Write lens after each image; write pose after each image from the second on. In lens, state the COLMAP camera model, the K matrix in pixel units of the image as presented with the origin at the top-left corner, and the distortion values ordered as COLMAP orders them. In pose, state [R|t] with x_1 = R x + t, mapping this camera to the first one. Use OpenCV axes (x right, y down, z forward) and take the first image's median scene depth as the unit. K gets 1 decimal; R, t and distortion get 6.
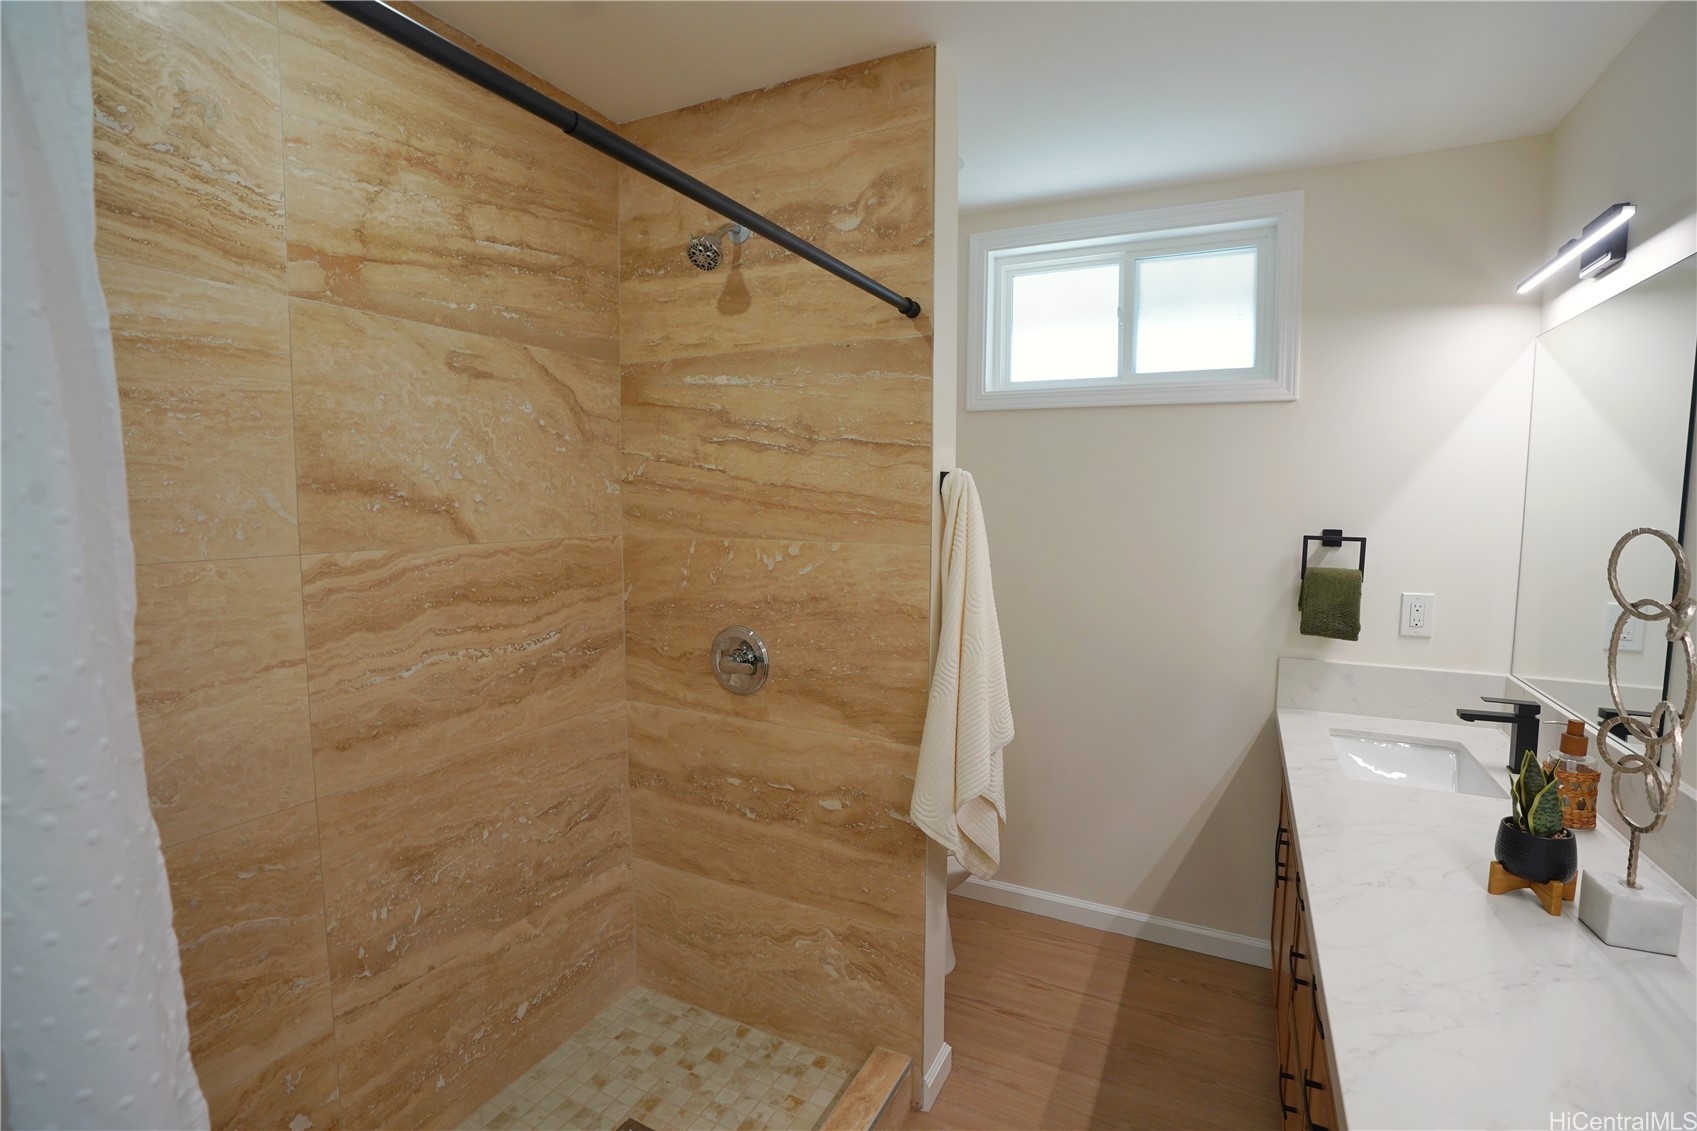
lens RADIAL K [[776.9, 0, 846.1], [0, 776.9, 563.5], [0, 0, 1]] dist [-0.061924, 0.021386]
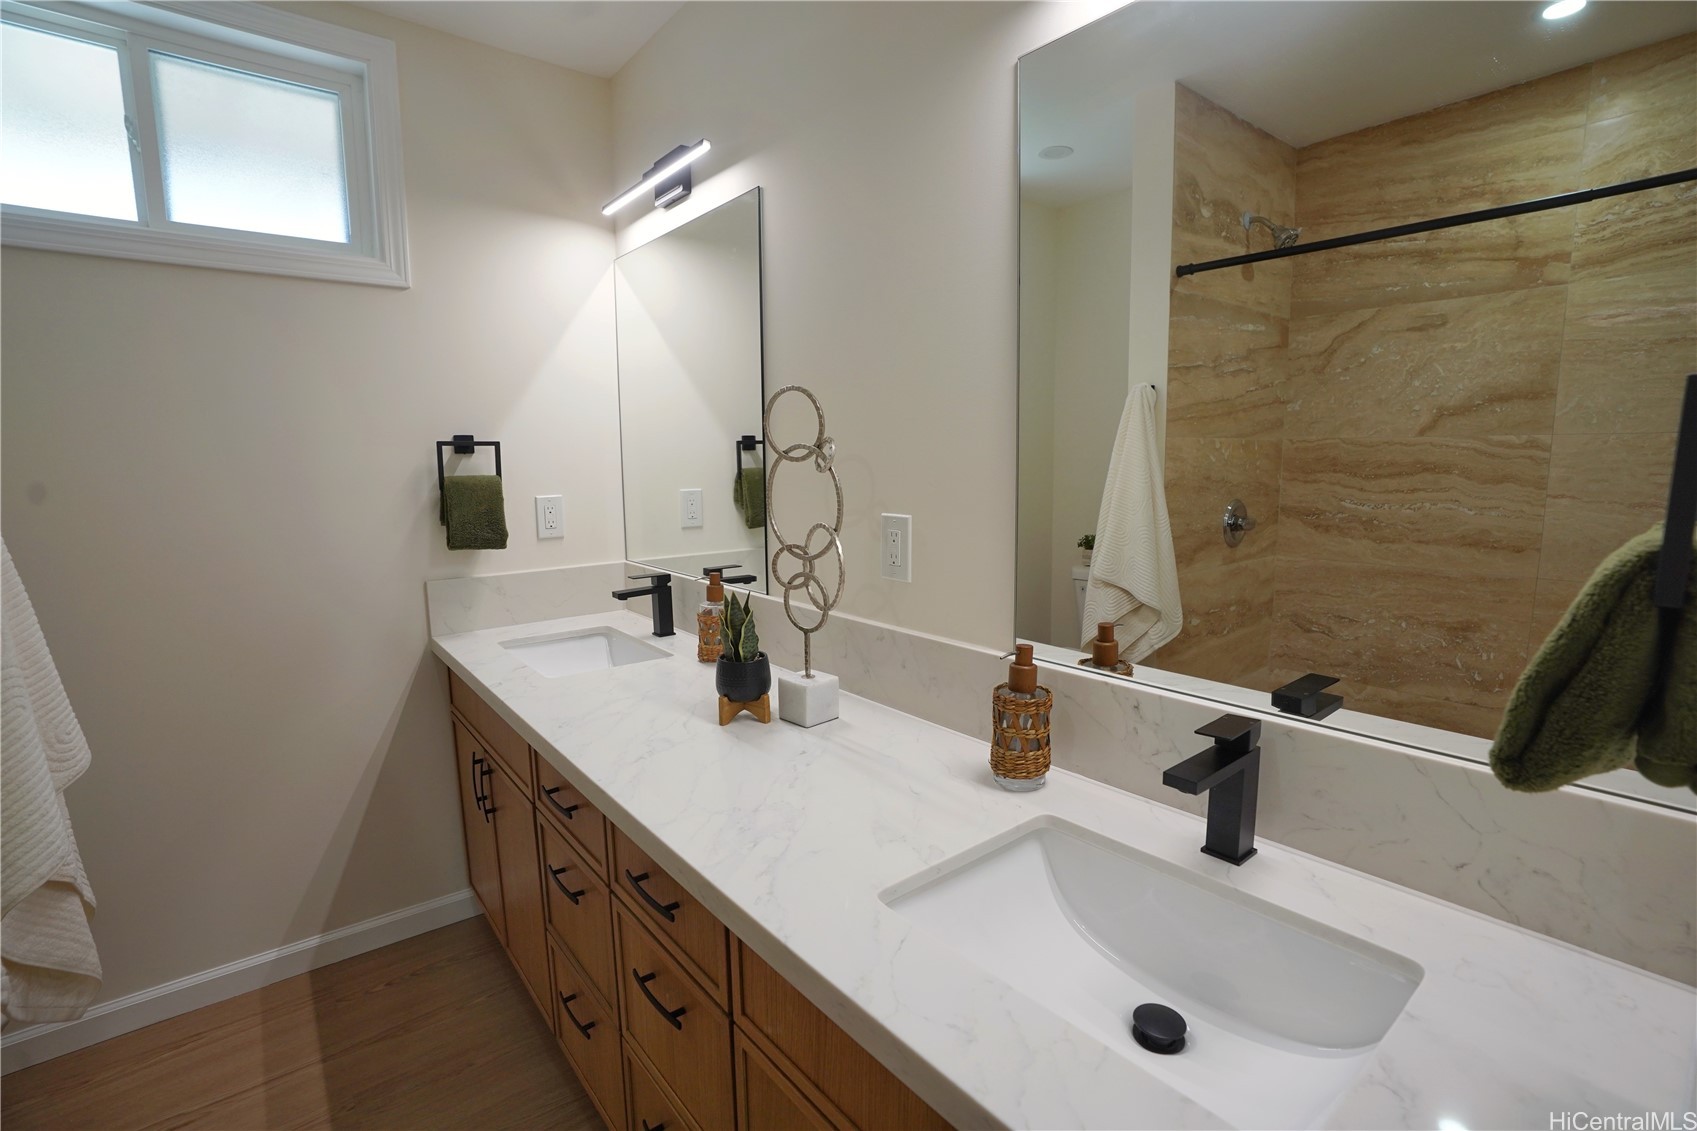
lens RADIAL K [[776.9, 0, 846.1], [0, 776.9, 563.5], [0, 0, 1]] dist [-0.061924, 0.021386]
pose [[0.407042, -0.131007, 0.903966, -0.038071], [0.088790, 0.990649, 0.103589, 0.059280], [-0.909084, 0.038098, 0.414868, 0.202942]]
